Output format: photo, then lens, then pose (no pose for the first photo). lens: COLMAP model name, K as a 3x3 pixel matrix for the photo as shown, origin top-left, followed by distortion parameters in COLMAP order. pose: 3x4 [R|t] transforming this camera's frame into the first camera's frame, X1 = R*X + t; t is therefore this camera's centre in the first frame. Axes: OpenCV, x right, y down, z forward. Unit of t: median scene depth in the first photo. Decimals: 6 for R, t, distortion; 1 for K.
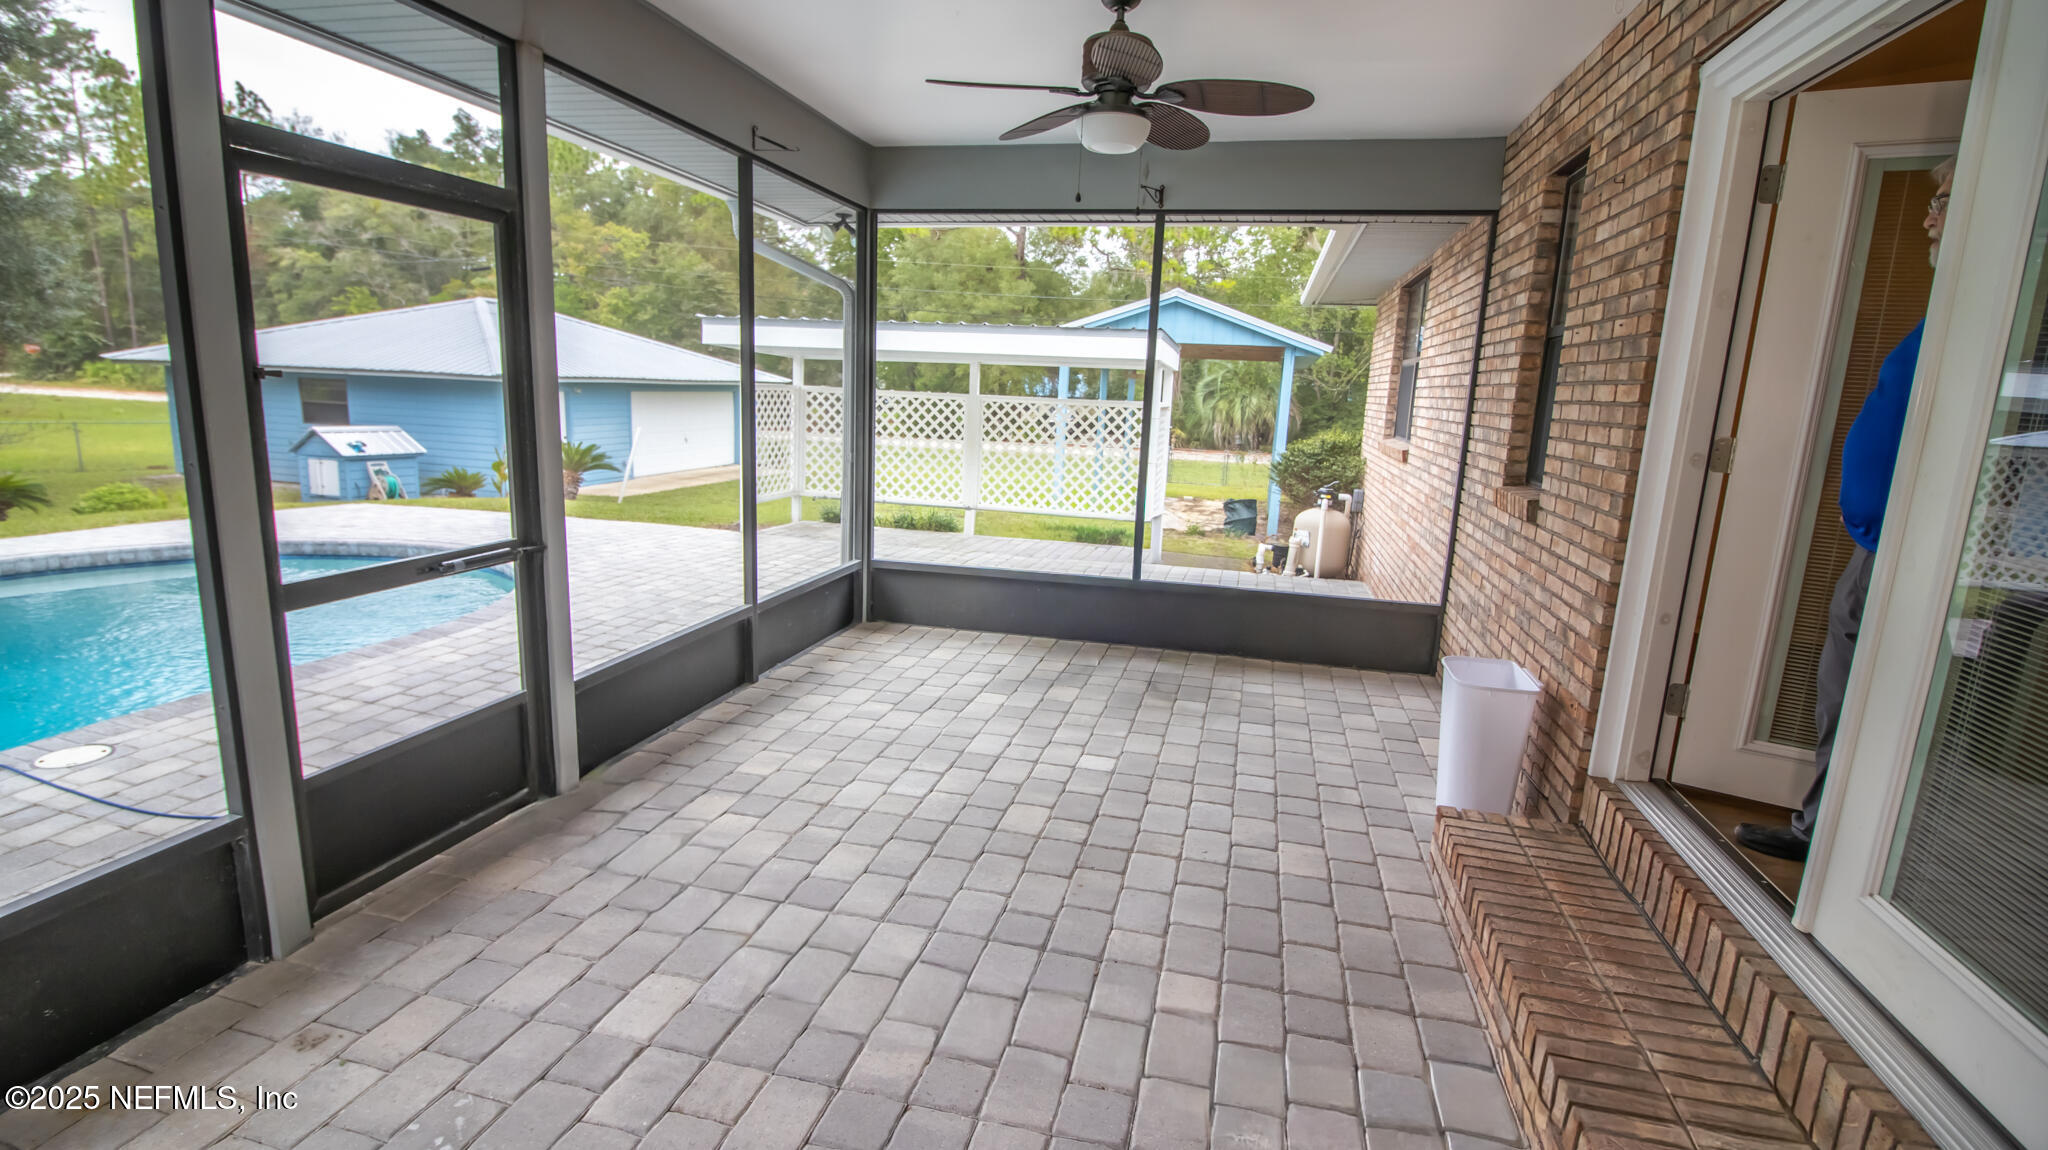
lens RADIAL K [[941.8, 0, 1024.0], [0, 941.8, 575.0], [0, 0, 1]] dist [0.001038, -0.014905]
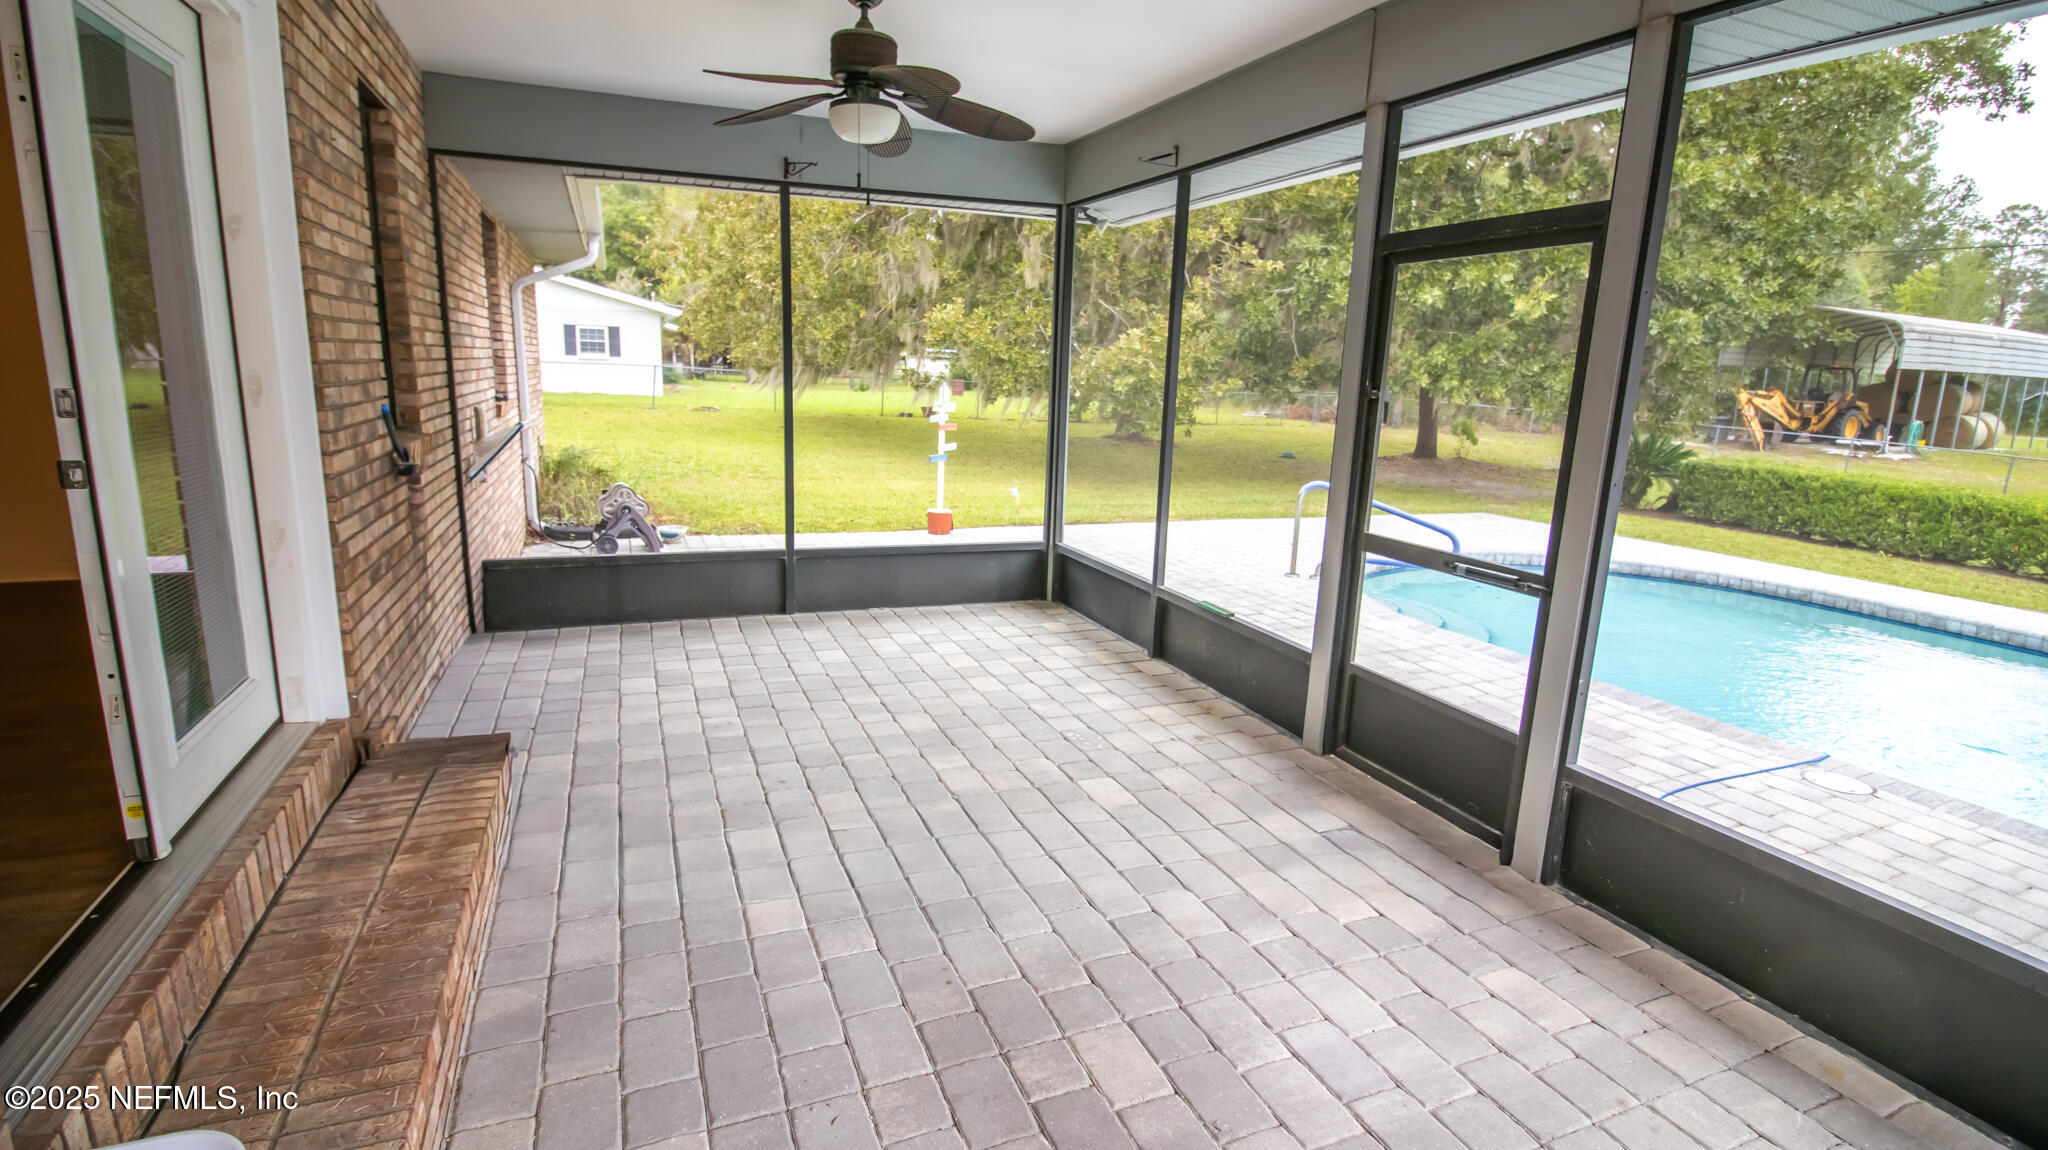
lens RADIAL K [[941.8, 0, 1024.0], [0, 941.8, 575.0], [0, 0, 1]] dist [0.001038, -0.014905]
pose [[-0.796809, 0.058871, -0.601357, 0.460787], [-0.188495, 0.921357, 0.339958, -0.272899], [0.574078, 0.384234, -0.723048, 1.441347]]
